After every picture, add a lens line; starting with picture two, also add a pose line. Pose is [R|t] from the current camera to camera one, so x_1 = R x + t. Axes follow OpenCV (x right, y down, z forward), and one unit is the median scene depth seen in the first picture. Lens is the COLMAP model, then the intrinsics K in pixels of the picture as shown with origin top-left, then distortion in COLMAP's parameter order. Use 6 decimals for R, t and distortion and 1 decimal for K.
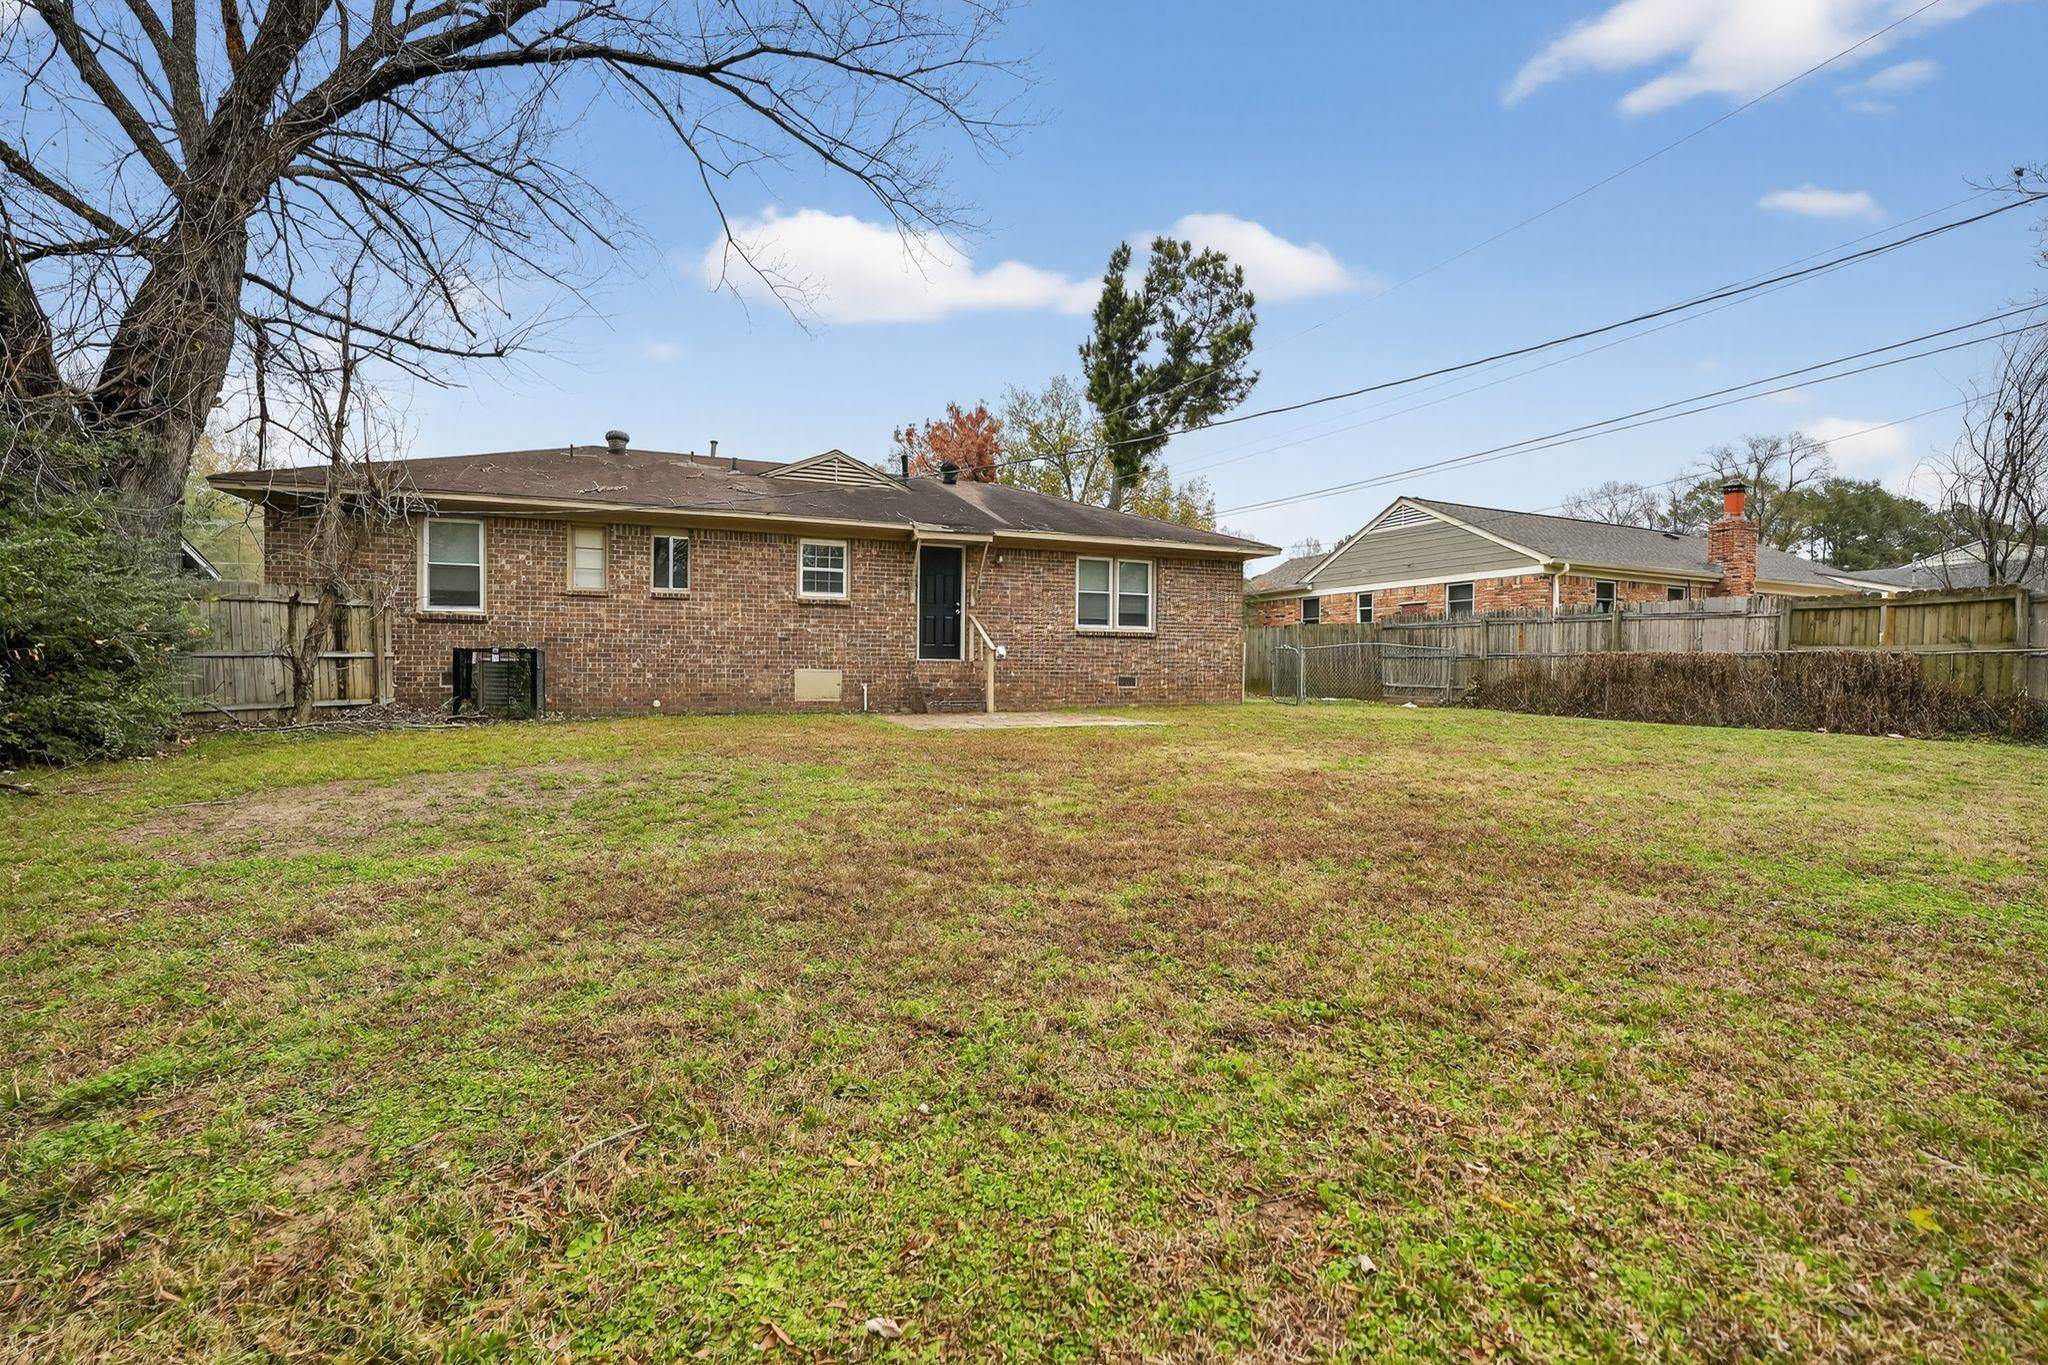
lens RADIAL K [[902.8, 0, 1026.8], [0, 902.8, 674.9], [0, 0, 1]] dist [-0.013488, -0.000144]
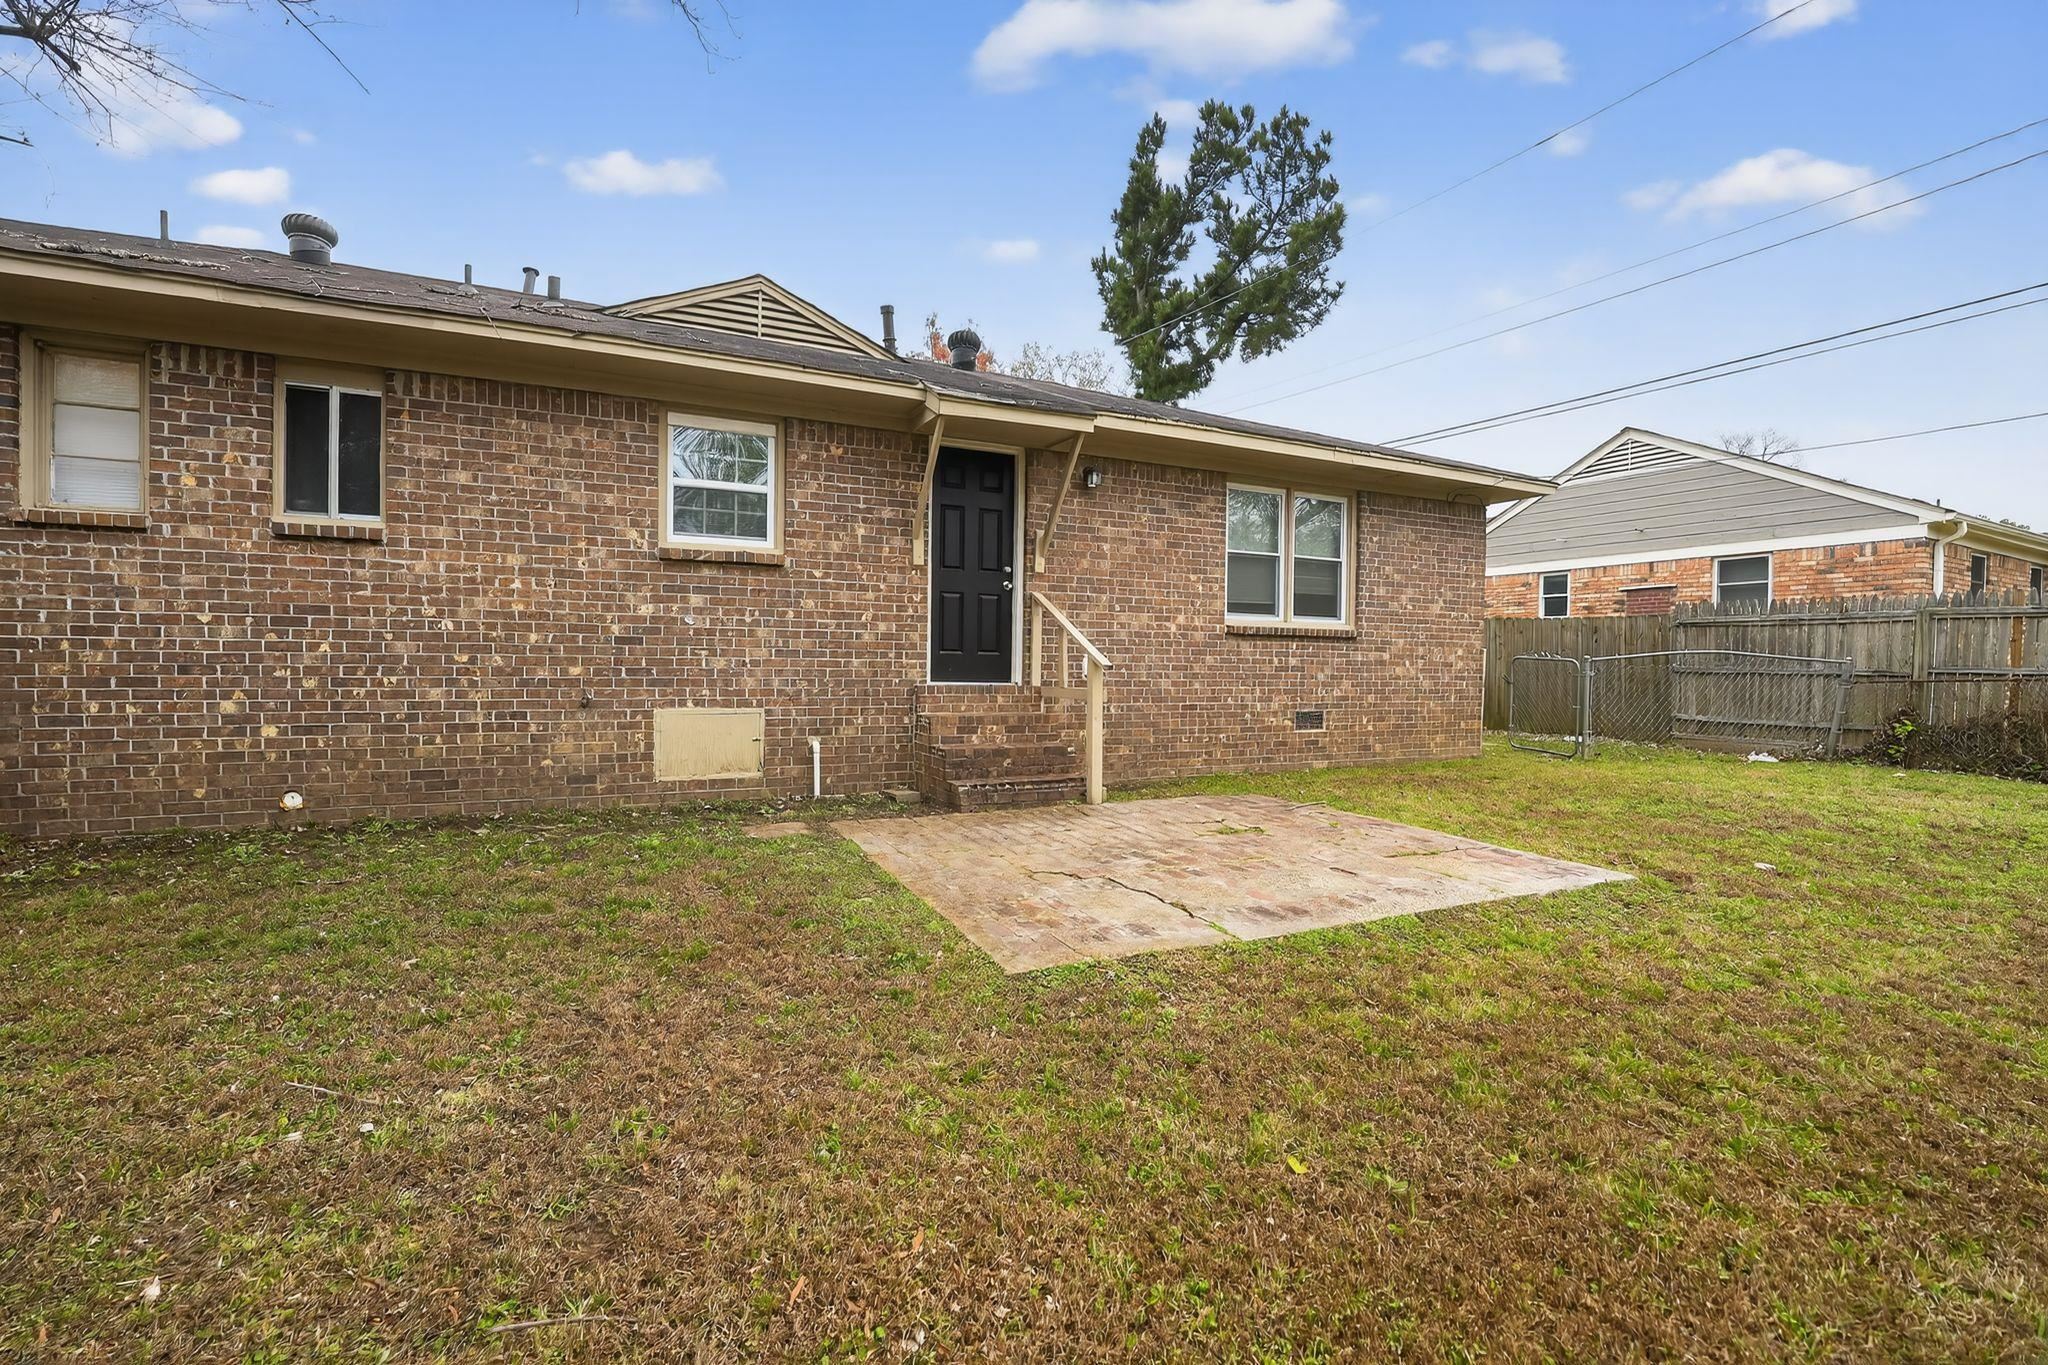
lens RADIAL K [[902.8, 0, 1026.8], [0, 902.8, 674.9], [0, 0, 1]] dist [-0.013488, -0.000144]
pose [[0.998231, 0.001393, 0.059447, -0.087324], [-0.001550, 0.999995, 0.002606, -0.020736], [-0.059443, -0.002693, 0.998228, 0.469703]]
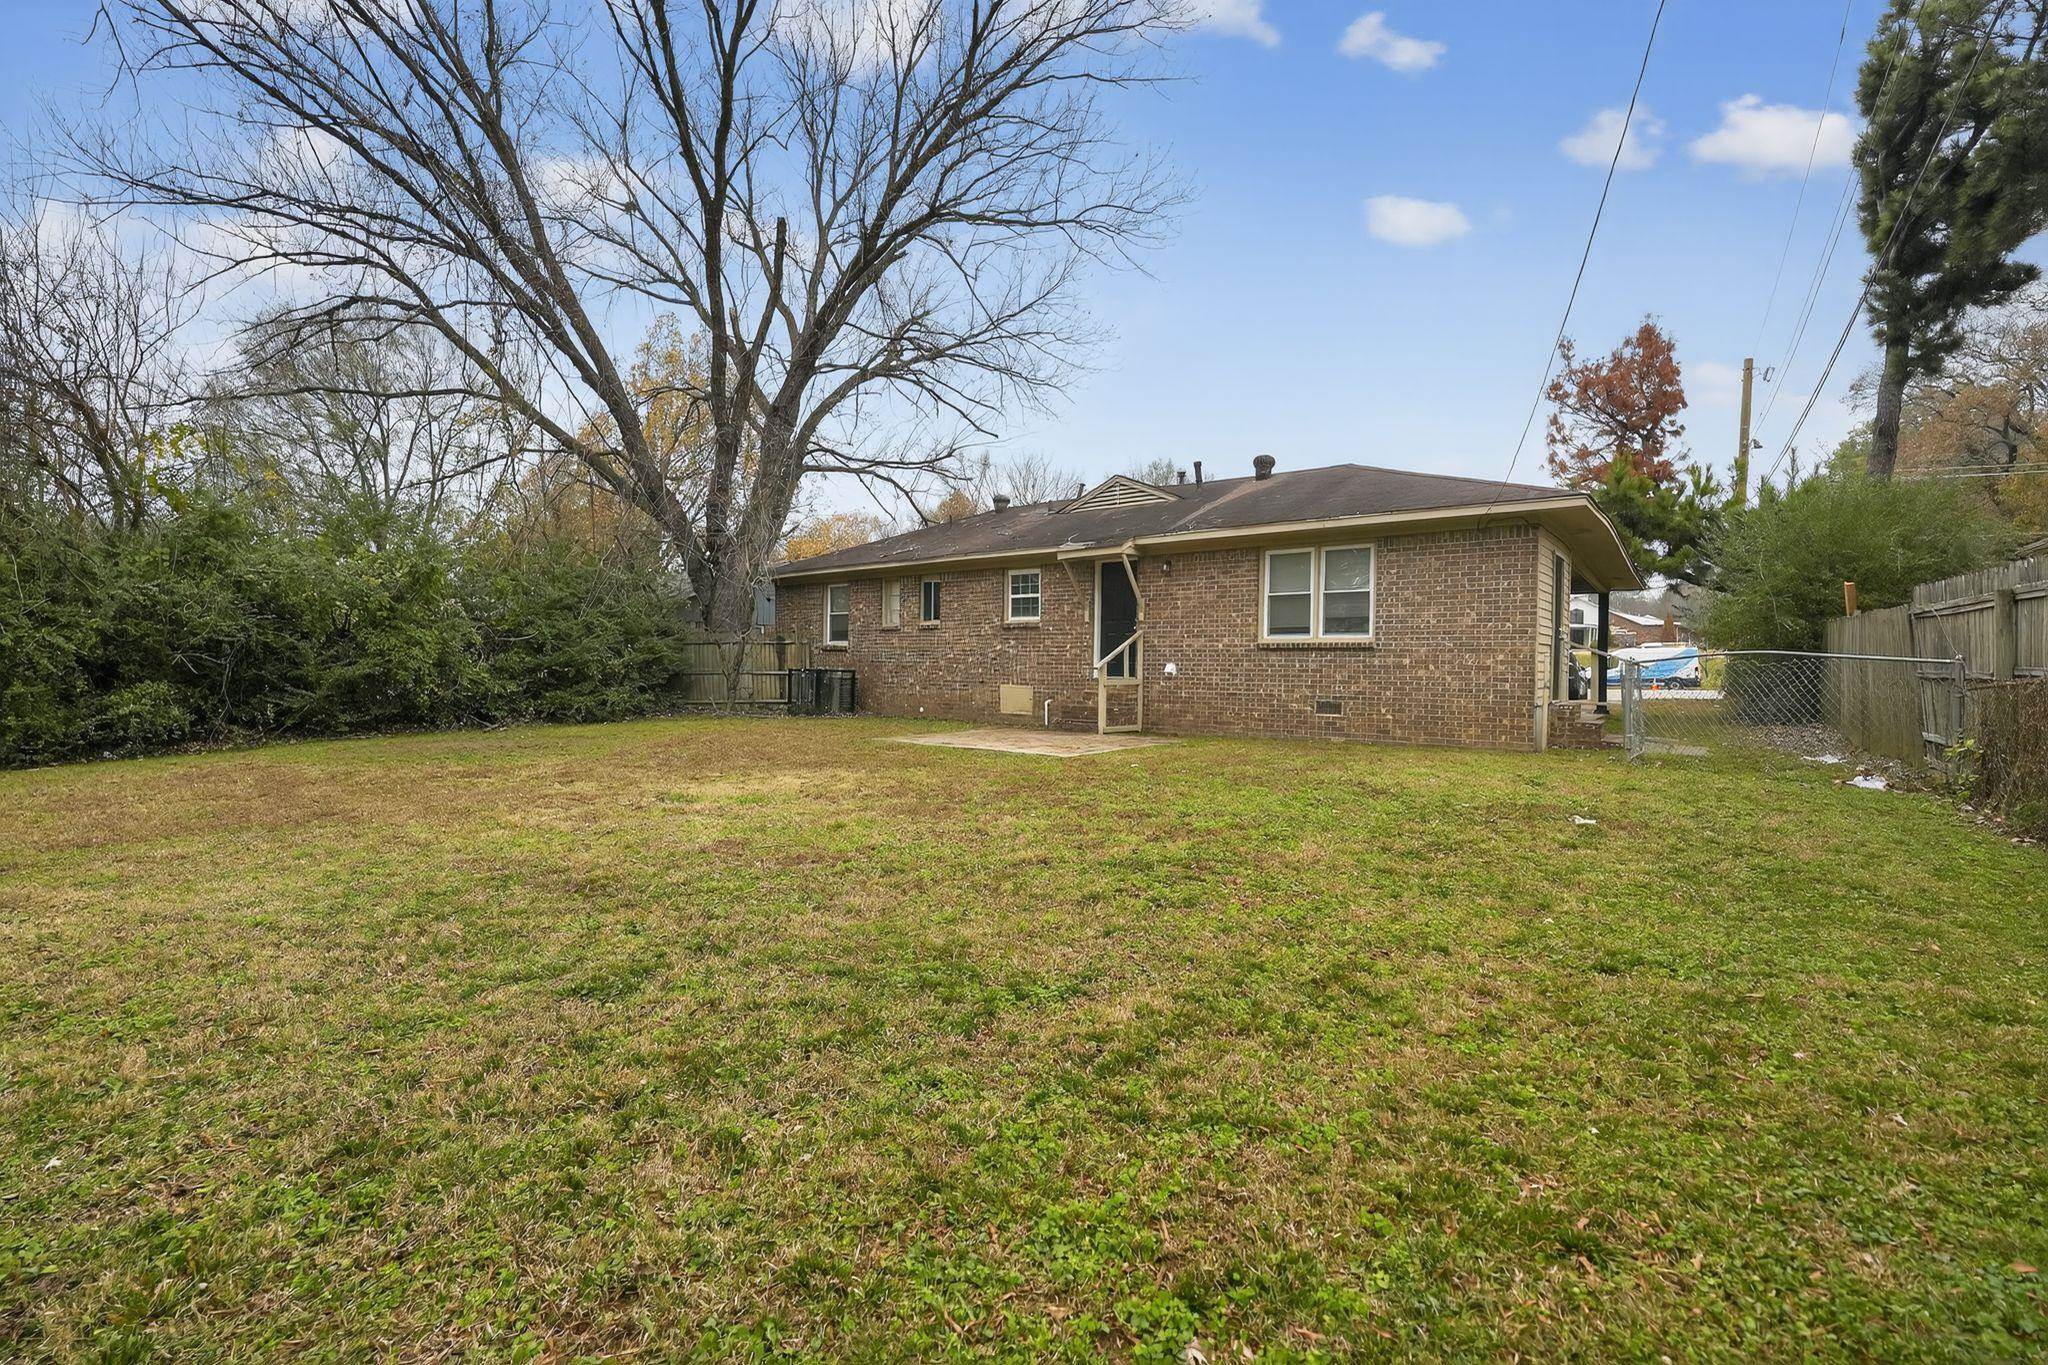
lens RADIAL K [[902.8, 0, 1026.8], [0, 902.8, 674.9], [0, 0, 1]] dist [-0.013488, -0.000144]
pose [[0.471769, 0.002716, -0.881718, 0.648867], [-0.017246, 0.999832, -0.006147, -0.011171], [0.881554, 0.018106, 0.471736, 0.415190]]
